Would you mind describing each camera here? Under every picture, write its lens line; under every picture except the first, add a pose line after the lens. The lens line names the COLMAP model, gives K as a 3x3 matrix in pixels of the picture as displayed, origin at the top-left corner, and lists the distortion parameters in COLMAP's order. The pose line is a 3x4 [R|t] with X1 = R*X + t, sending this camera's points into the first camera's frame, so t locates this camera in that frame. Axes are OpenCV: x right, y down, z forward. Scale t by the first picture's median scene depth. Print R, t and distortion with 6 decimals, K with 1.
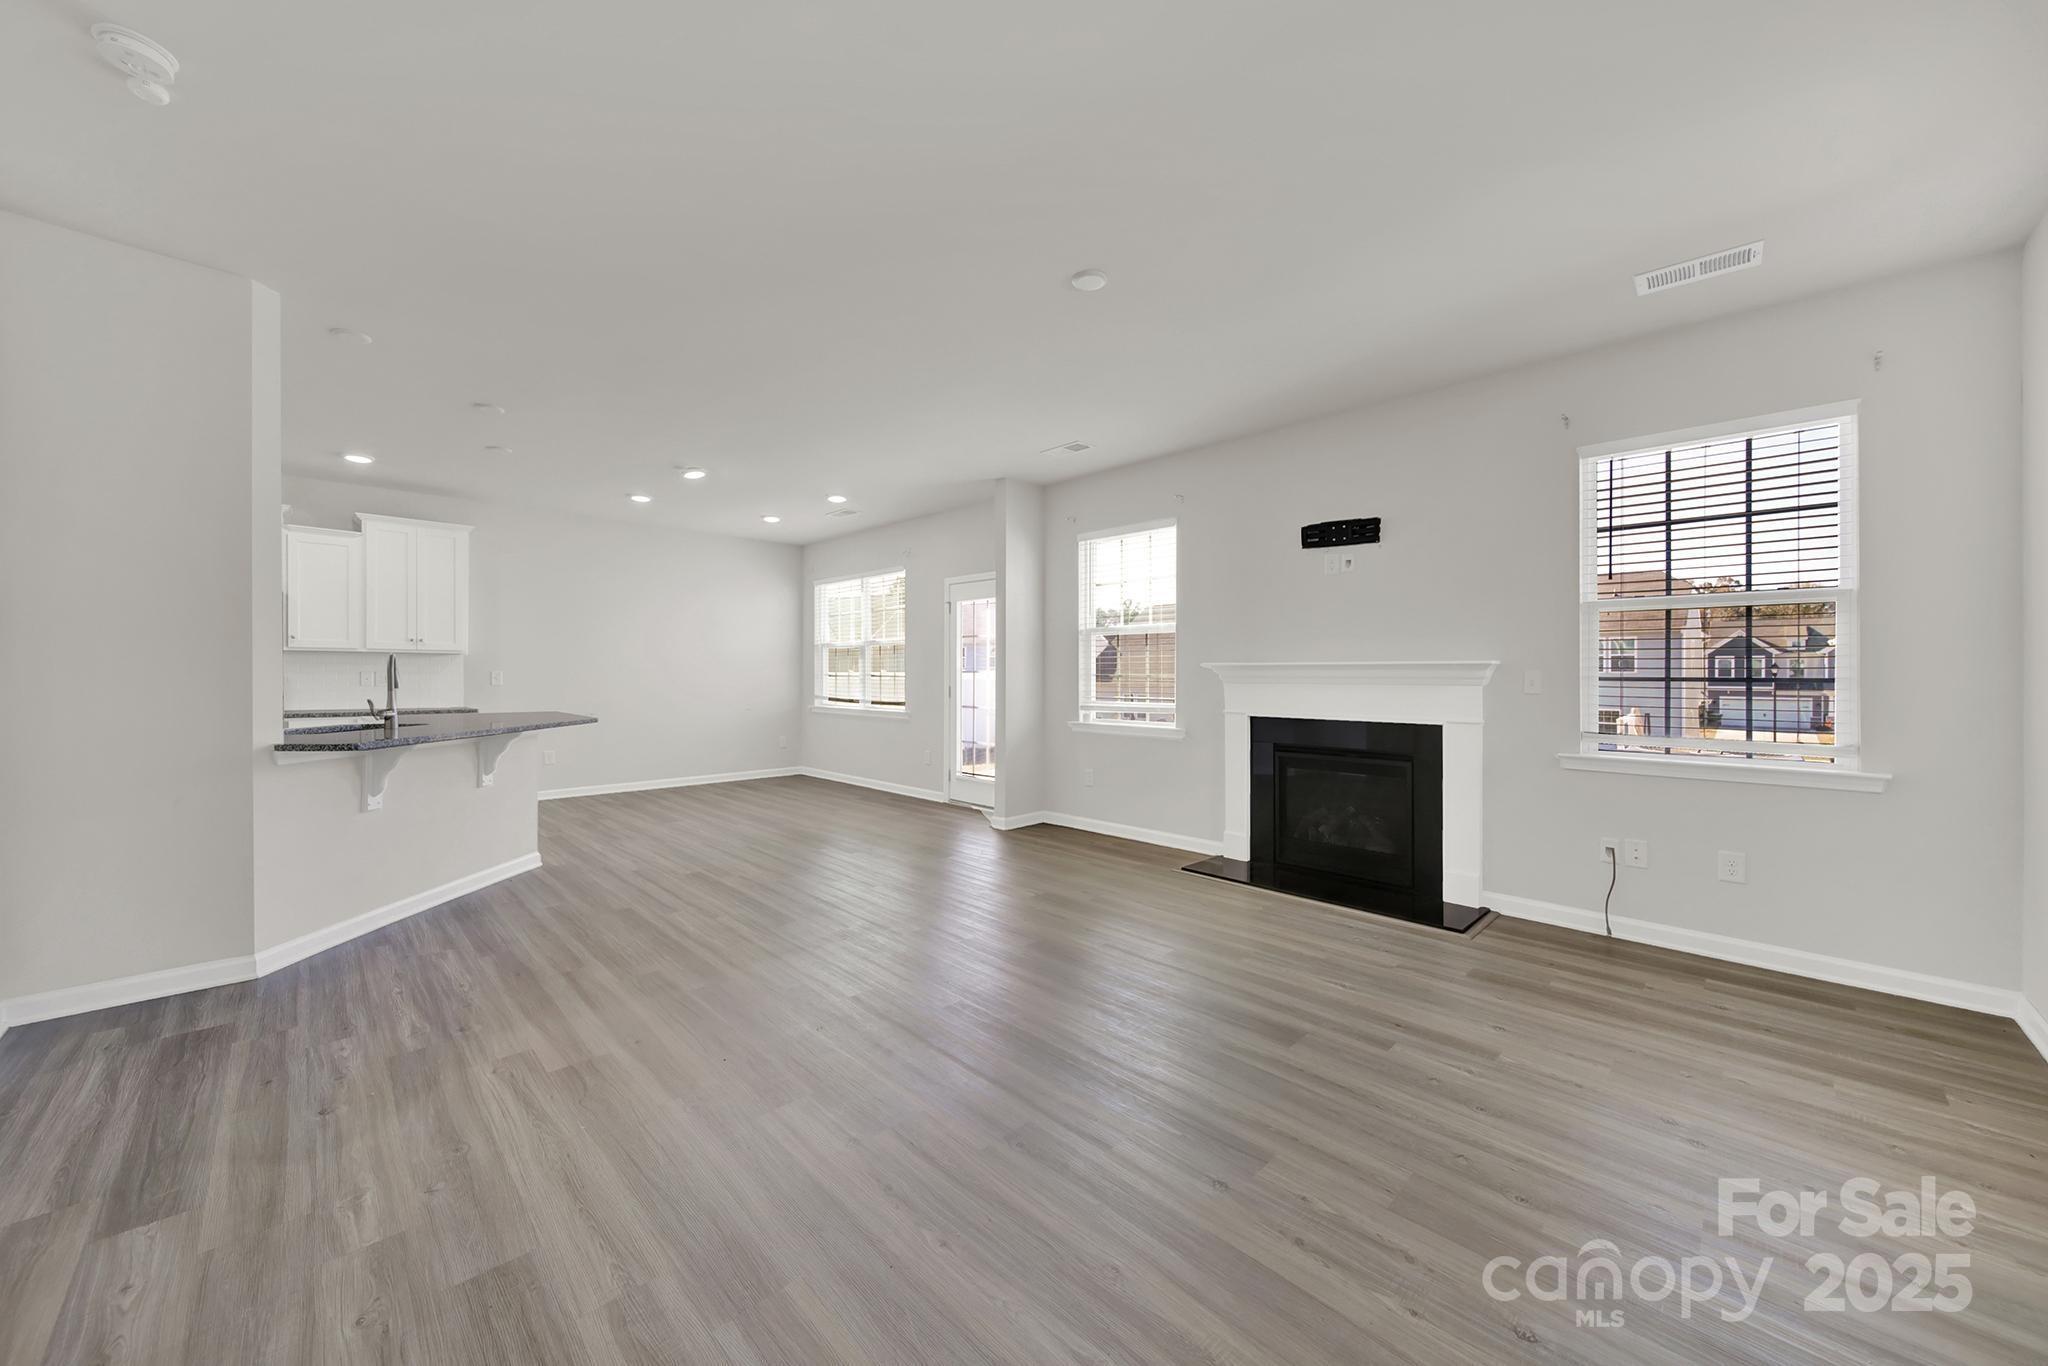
lens RADIAL K [[748.4, 0, 1003.4], [0, 748.4, 670.0], [0, 0, 1]] dist [0.000700, -0.000185]
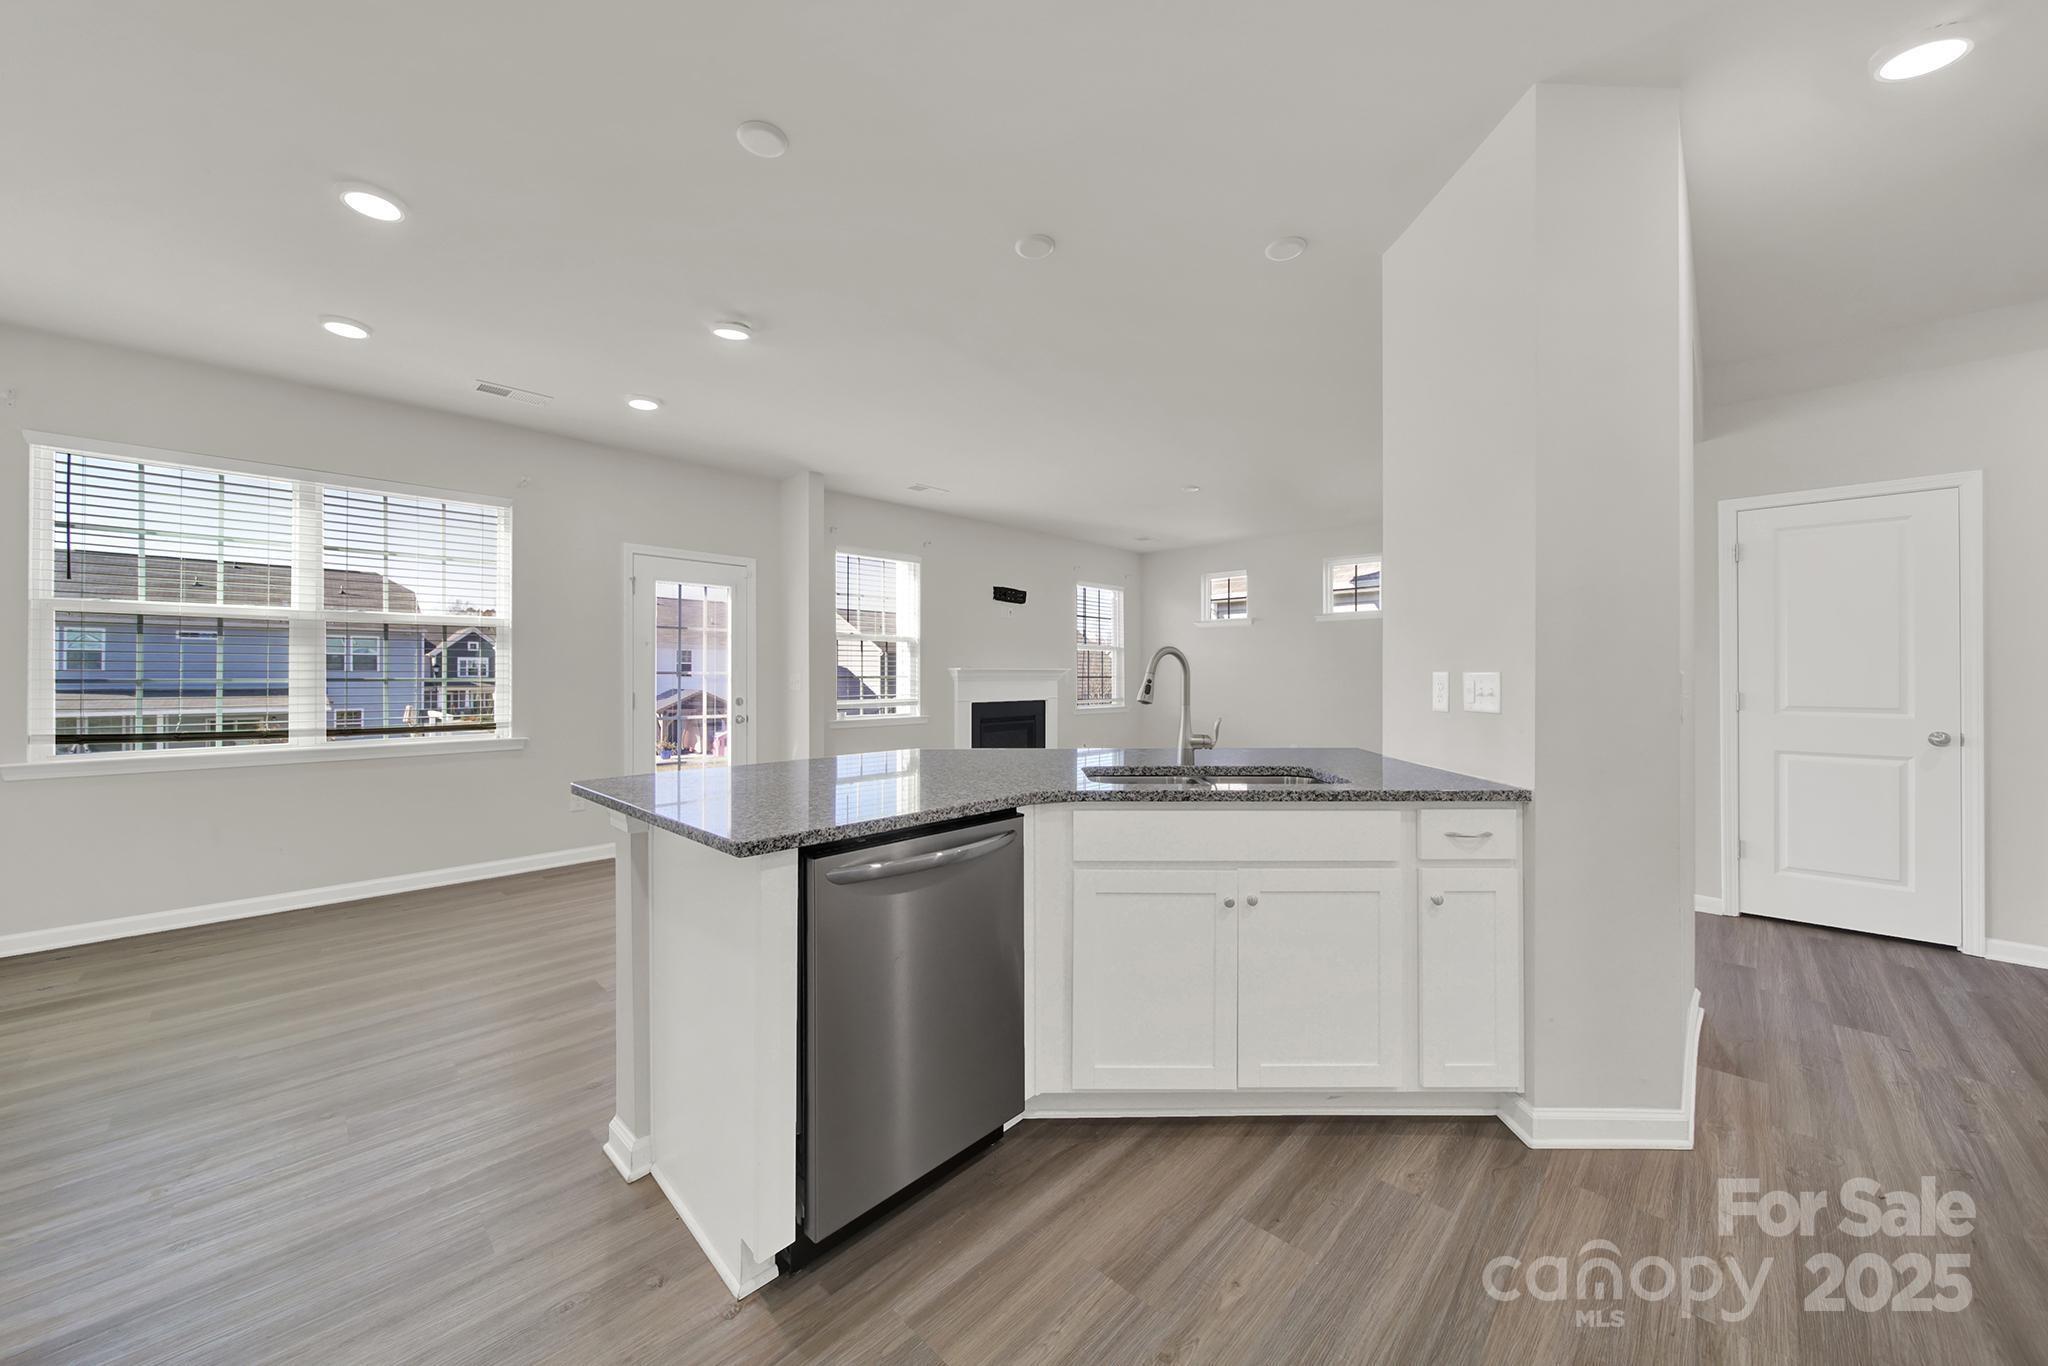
lens RADIAL K [[734.0, 0, 1029.0], [0, 734.0, 673.3], [0, 0, 1]] dist [-0.006823, -0.000209]
pose [[-0.045012, -0.000582, 0.998986, -1.092247], [-0.003217, 0.999995, 0.000437, 0.001062], [-0.998981, -0.003194, -0.045014, 0.877125]]
